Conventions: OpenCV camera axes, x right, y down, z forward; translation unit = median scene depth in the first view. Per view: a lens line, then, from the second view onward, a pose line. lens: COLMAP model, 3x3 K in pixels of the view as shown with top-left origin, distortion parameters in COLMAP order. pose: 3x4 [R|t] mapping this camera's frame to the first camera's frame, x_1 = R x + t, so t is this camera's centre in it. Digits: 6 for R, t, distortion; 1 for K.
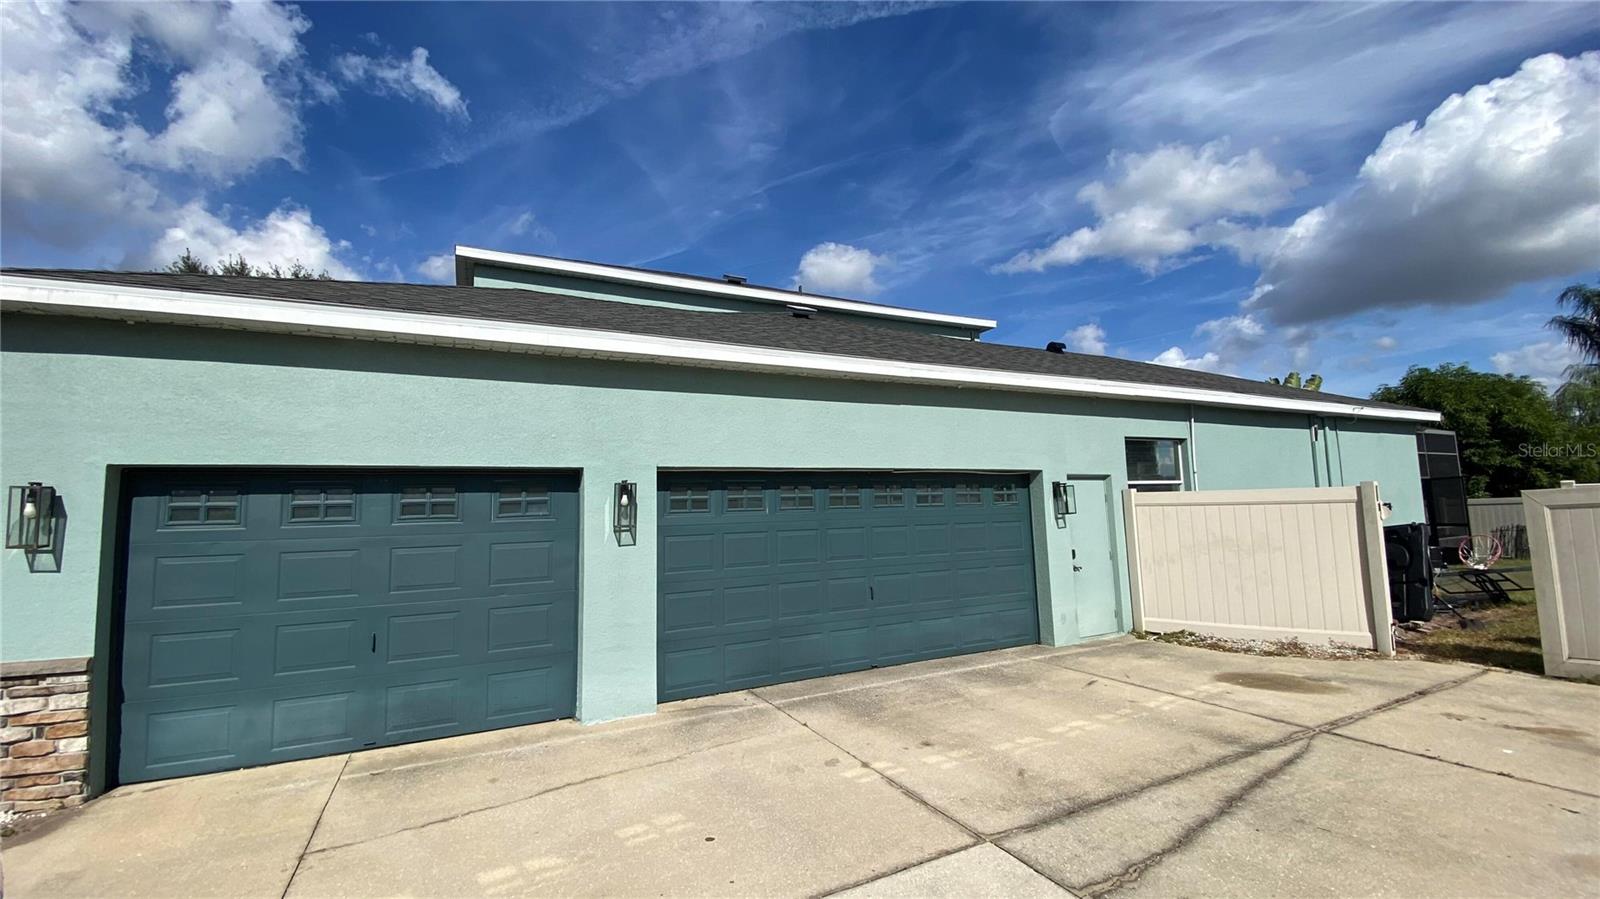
lens RADIAL K [[640.8, 0, 795.0], [0, 640.8, 447.0], [0, 0, 1]] dist [0.019800, -0.020982]
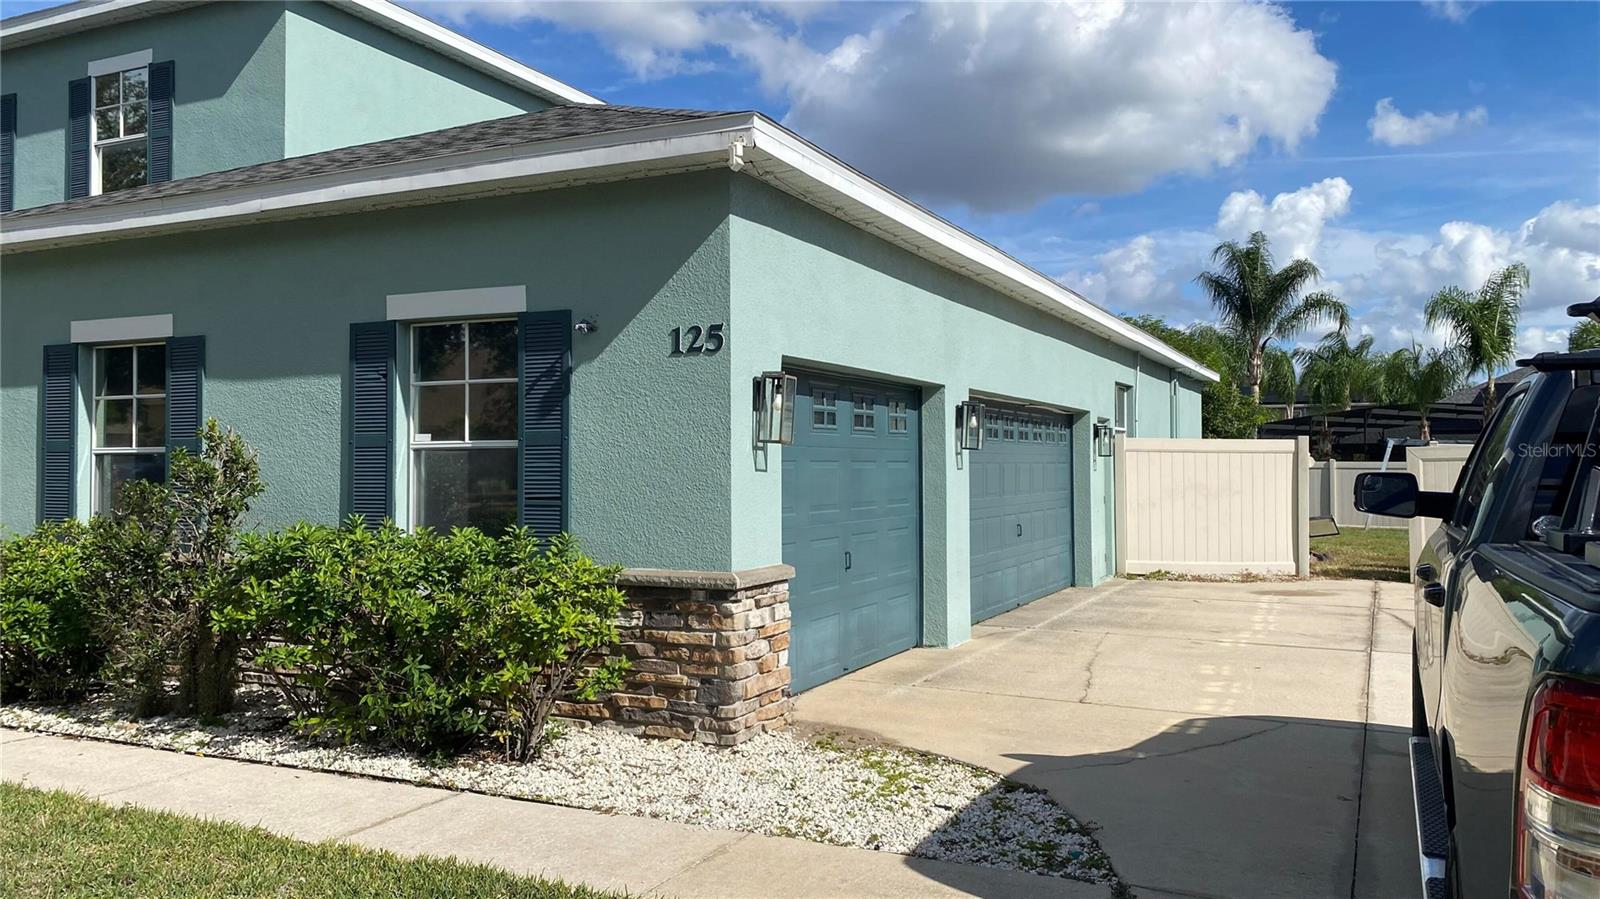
lens RADIAL K [[1237.6, 0, 823.0], [0, 1237.6, 449.3], [0, 0, 1]] dist [0.058058, -0.002016]
pose [[0.763924, 0.033429, 0.644440, -1.087376], [-0.085244, 0.995133, 0.049429, 0.033817], [-0.639651, -0.092694, 0.763056, -0.169954]]
